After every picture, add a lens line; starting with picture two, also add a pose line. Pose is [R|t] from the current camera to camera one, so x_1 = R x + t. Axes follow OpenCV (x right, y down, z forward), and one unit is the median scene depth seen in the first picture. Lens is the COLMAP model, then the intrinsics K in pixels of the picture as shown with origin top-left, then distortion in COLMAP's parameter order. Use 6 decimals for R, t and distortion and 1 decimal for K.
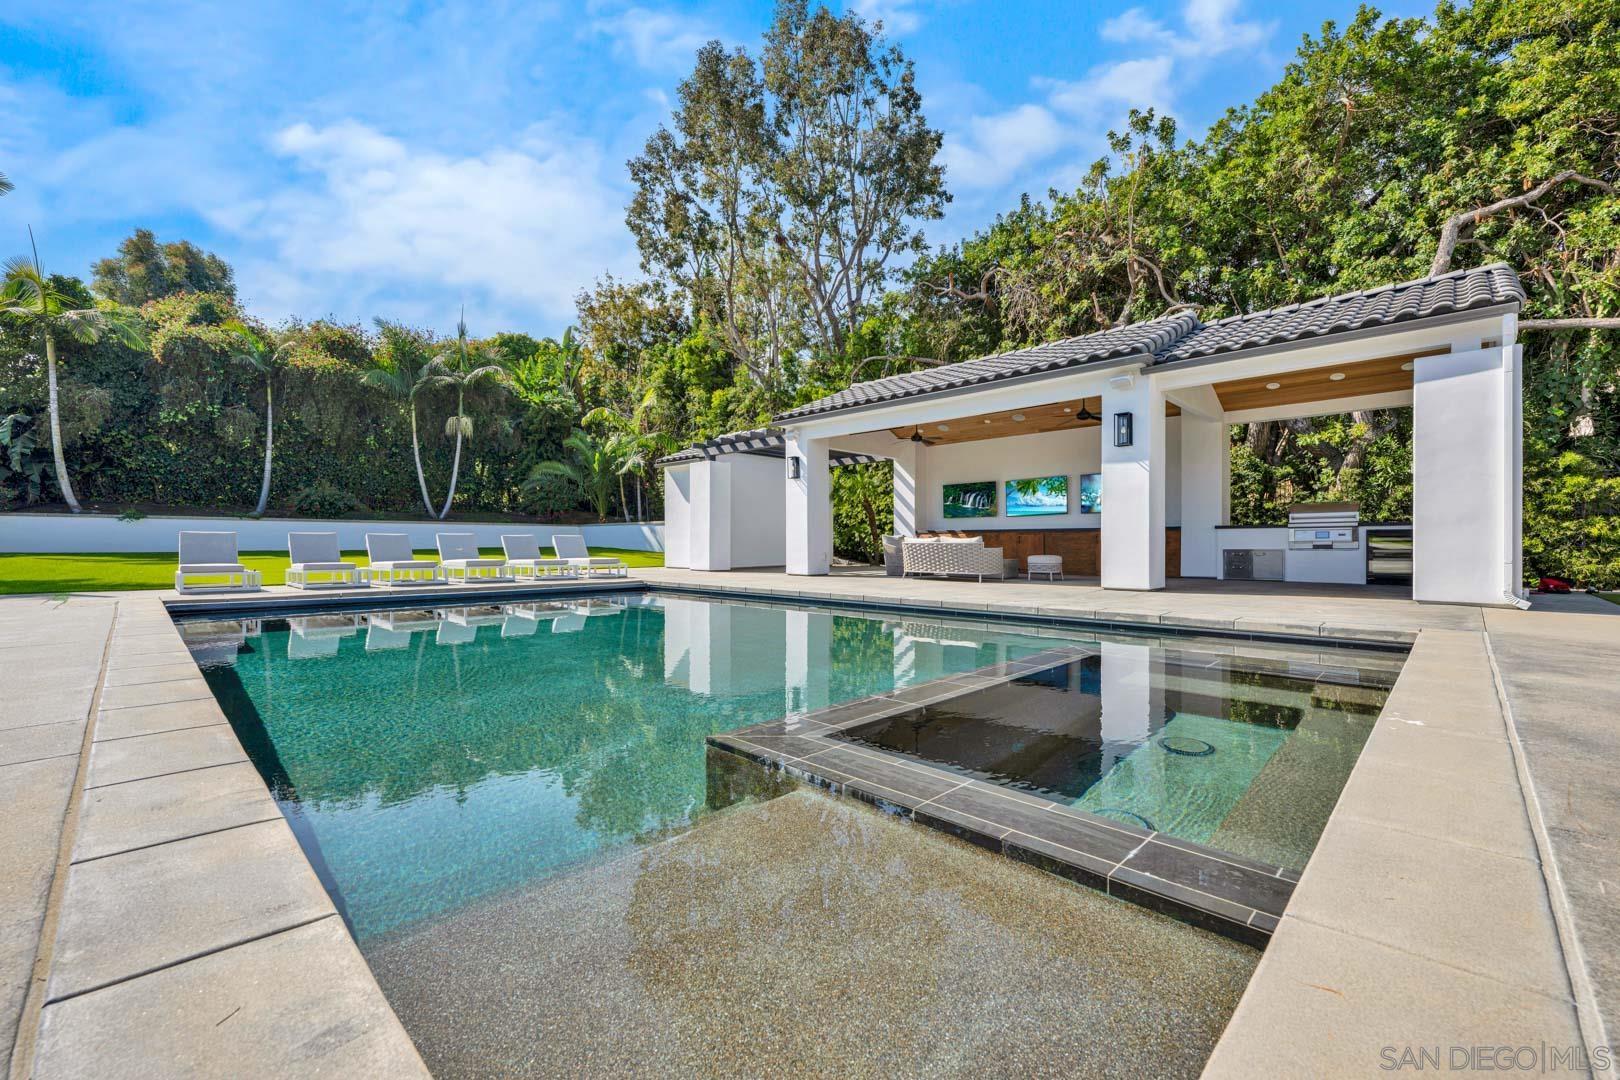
lens RADIAL K [[672.9, 0, 830.2], [0, 672.9, 543.7], [0, 0, 1]] dist [0.002922, 0.000250]
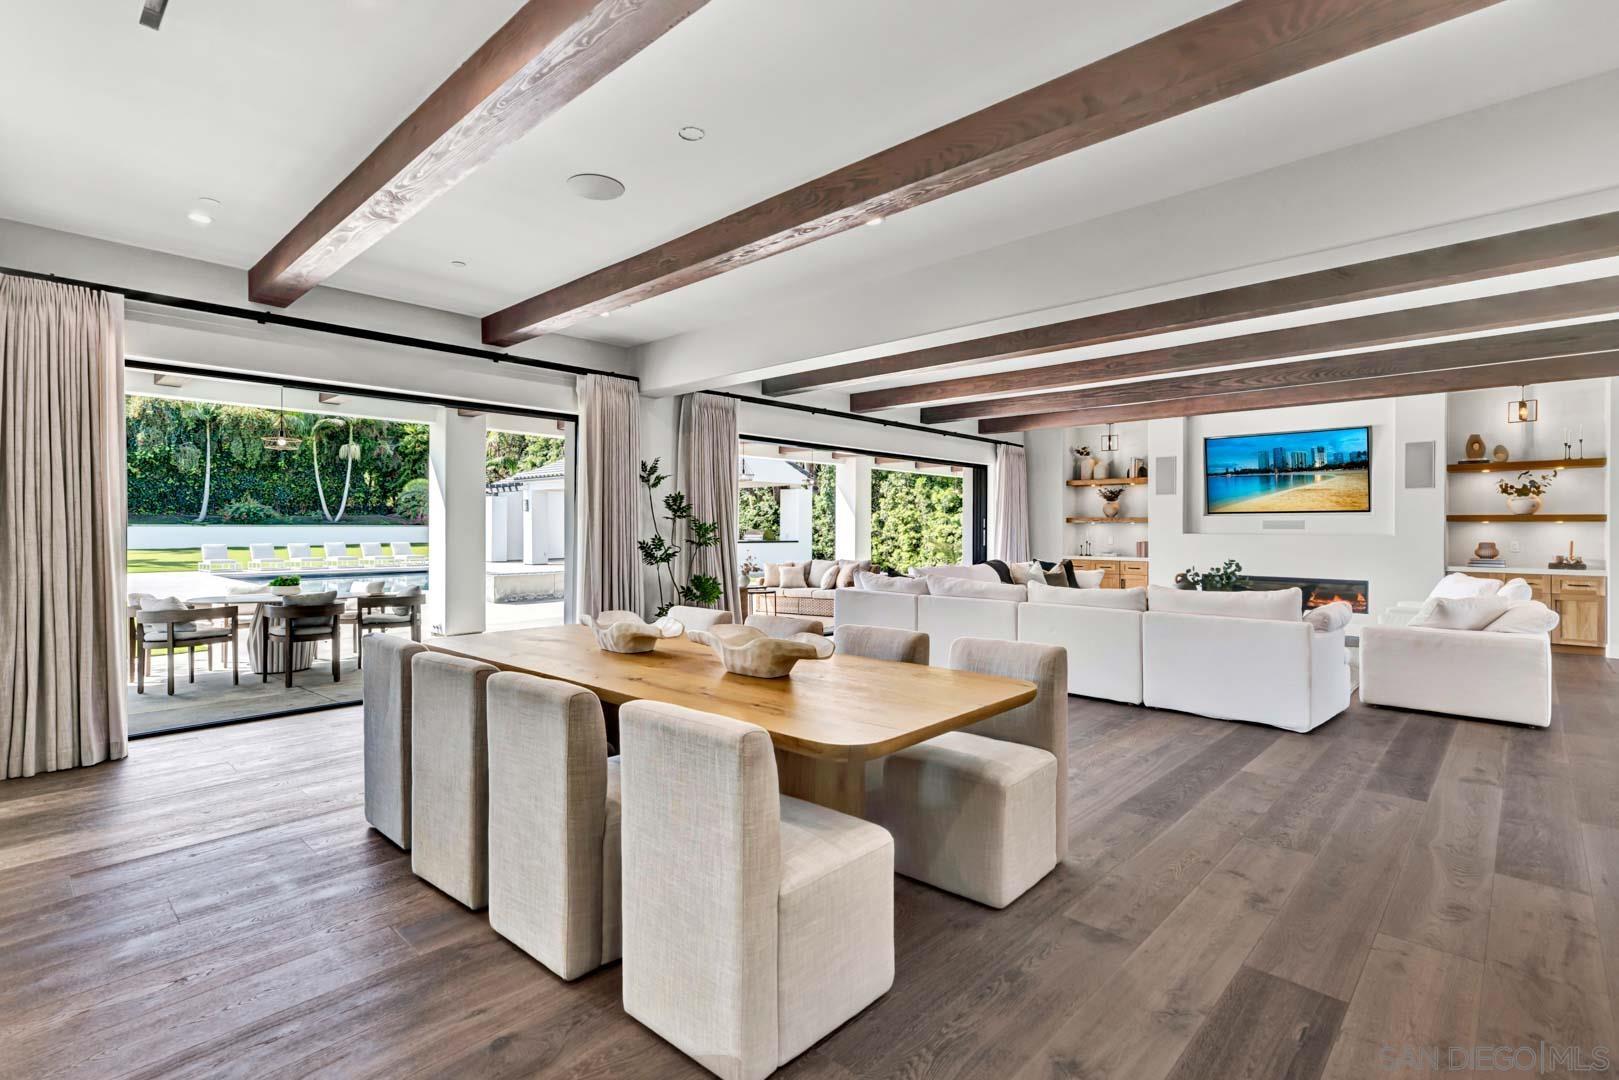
lens RADIAL K [[755.0, 0, 809.5], [0, 755.0, 540.0], [0, 0, 1]] dist [0.001218, 0.000066]
pose [[0.999727, 0.000834, 0.023339, 0.354531], [-0.001142, 0.999912, 0.013187, -0.025569], [-0.023326, -0.013210, 0.999641, -0.563839]]
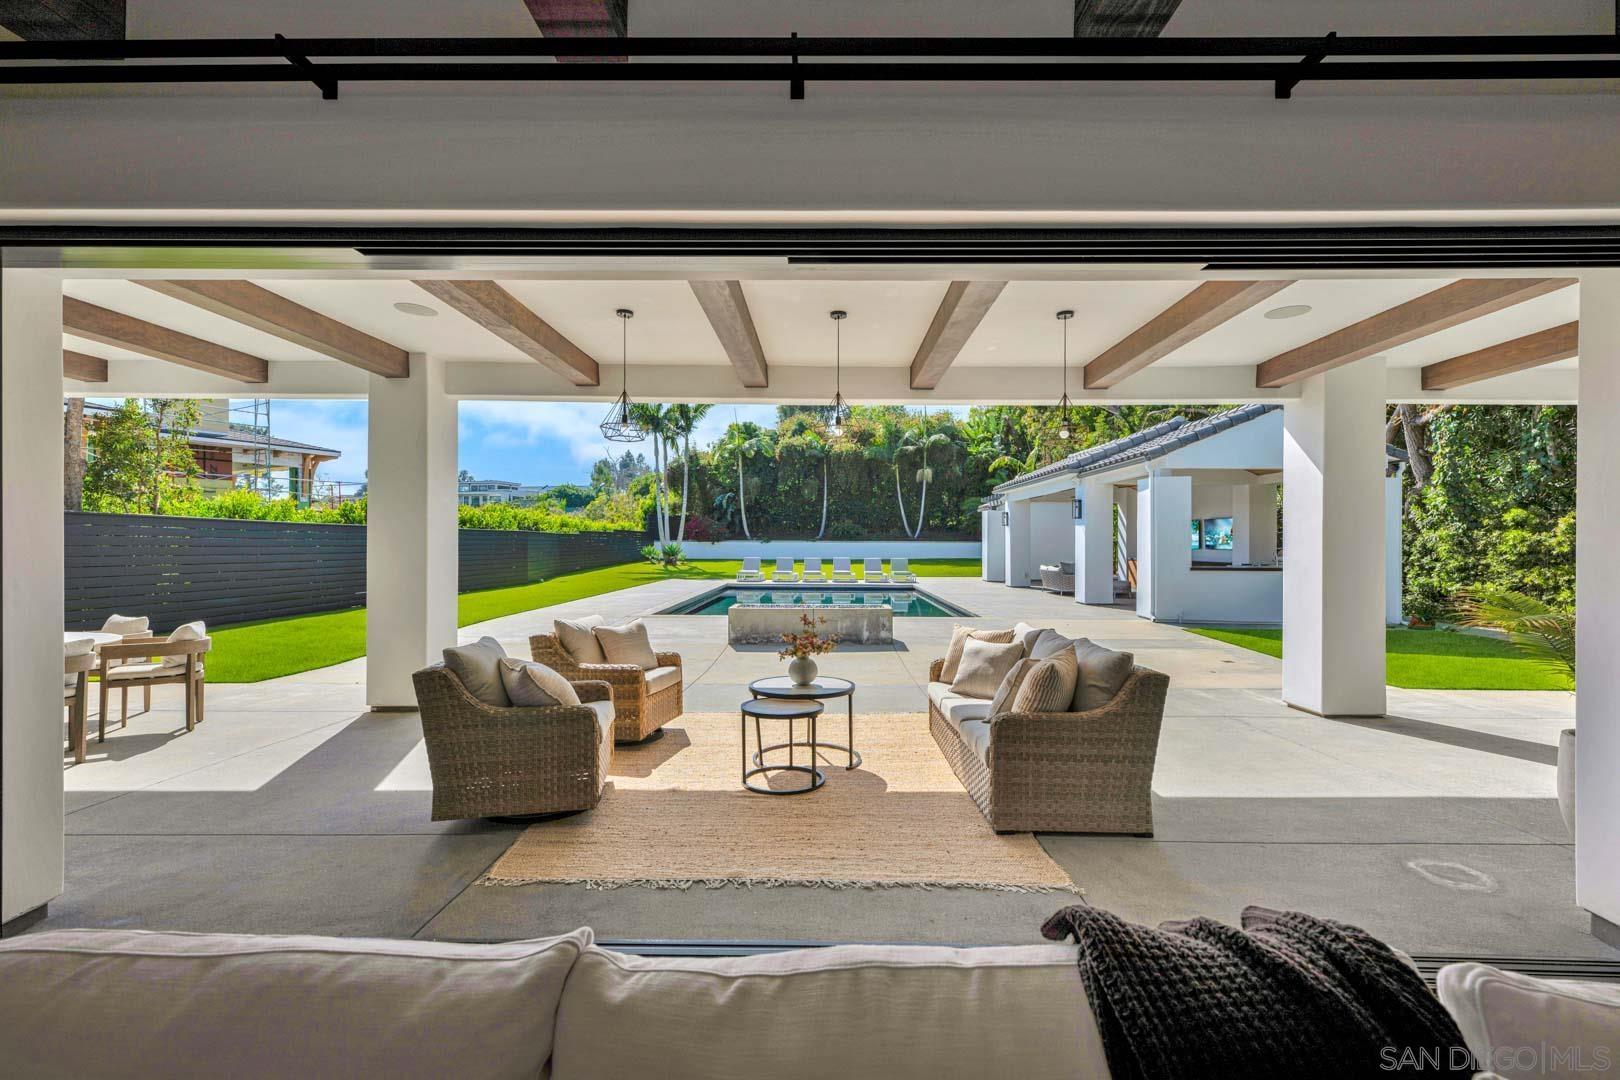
lens RADIAL K [[712.4, 0, 810.0], [0, 712.4, 540.0], [0, 0, 1]] dist [-0.003728, -0.000392]
pose [[0.687790, -0.001085, -0.725909, 0.450825], [-0.004855, 0.999970, -0.006094, -0.026638], [0.725893, 0.007715, 0.687764, -0.270989]]
